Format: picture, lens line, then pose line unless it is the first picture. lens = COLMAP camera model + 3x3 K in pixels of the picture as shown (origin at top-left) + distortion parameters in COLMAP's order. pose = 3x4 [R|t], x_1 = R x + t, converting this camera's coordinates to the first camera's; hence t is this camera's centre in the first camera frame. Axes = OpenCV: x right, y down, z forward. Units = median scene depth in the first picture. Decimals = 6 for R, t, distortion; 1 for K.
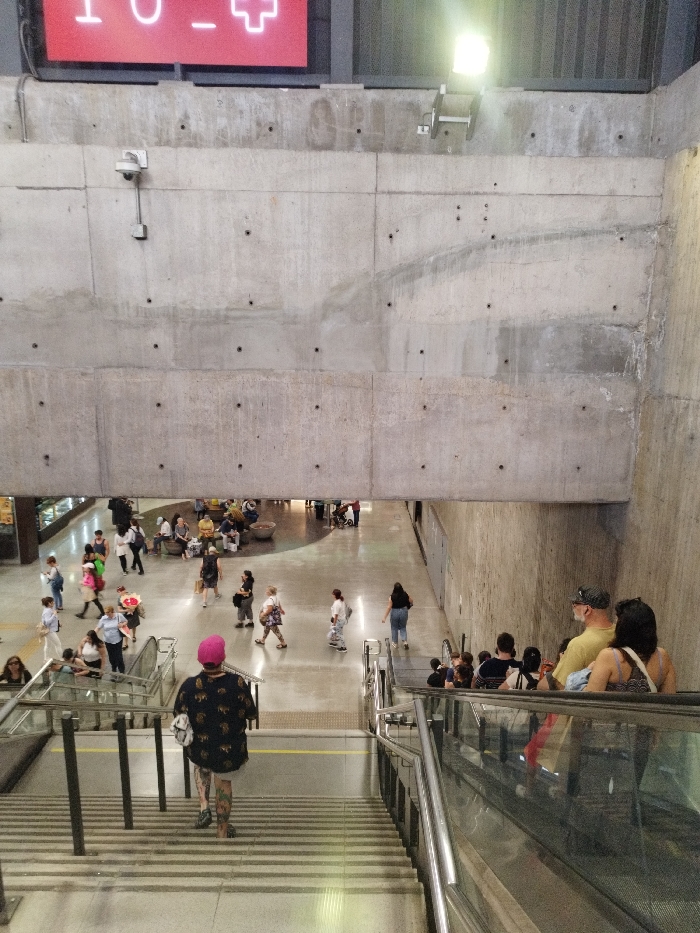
lens RADIAL K [[667.7, 0, 351.7], [0, 667.7, 469.9], [0, 0, 1]] dist [0.078475, -0.112171]
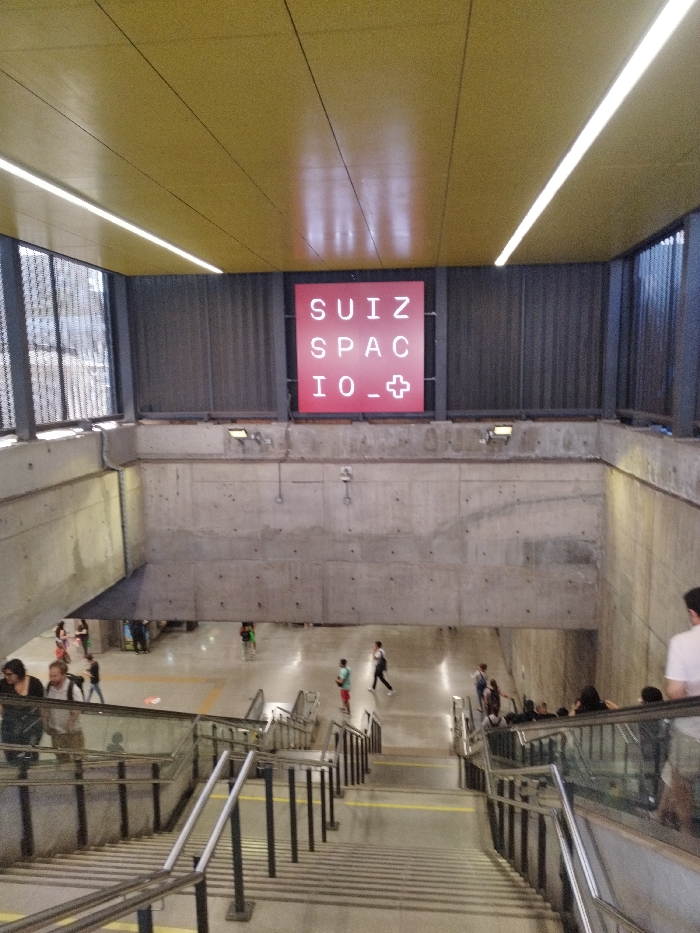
lens RADIAL K [[667.7, 0, 351.7], [0, 667.7, 469.9], [0, 0, 1]] dist [0.078475, -0.112171]
pose [[0.993716, -0.014531, -0.110985, -0.060925], [0.006988, 0.997657, -0.068056, -0.286437], [0.111714, 0.066853, 0.991489, -1.019946]]
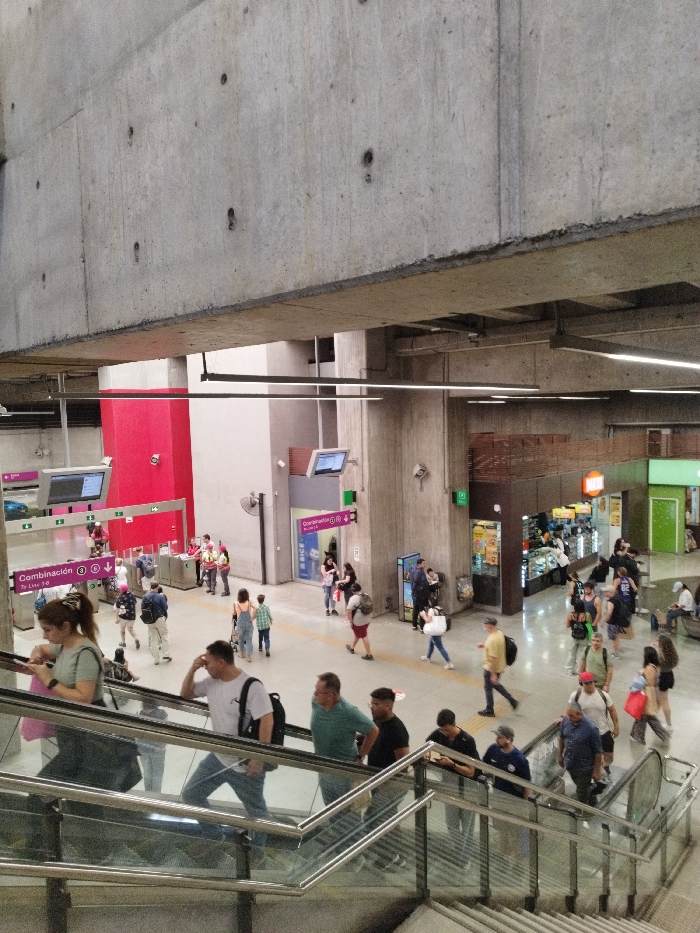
lens RADIAL K [[667.7, 0, 351.7], [0, 667.7, 469.9], [0, 0, 1]] dist [0.078475, -0.112171]
pose [[0.742144, 0.024015, -0.669810, -0.221717], [-0.106936, 0.990799, -0.082961, 0.174758], [0.661655, 0.133195, 0.737884, 0.767273]]
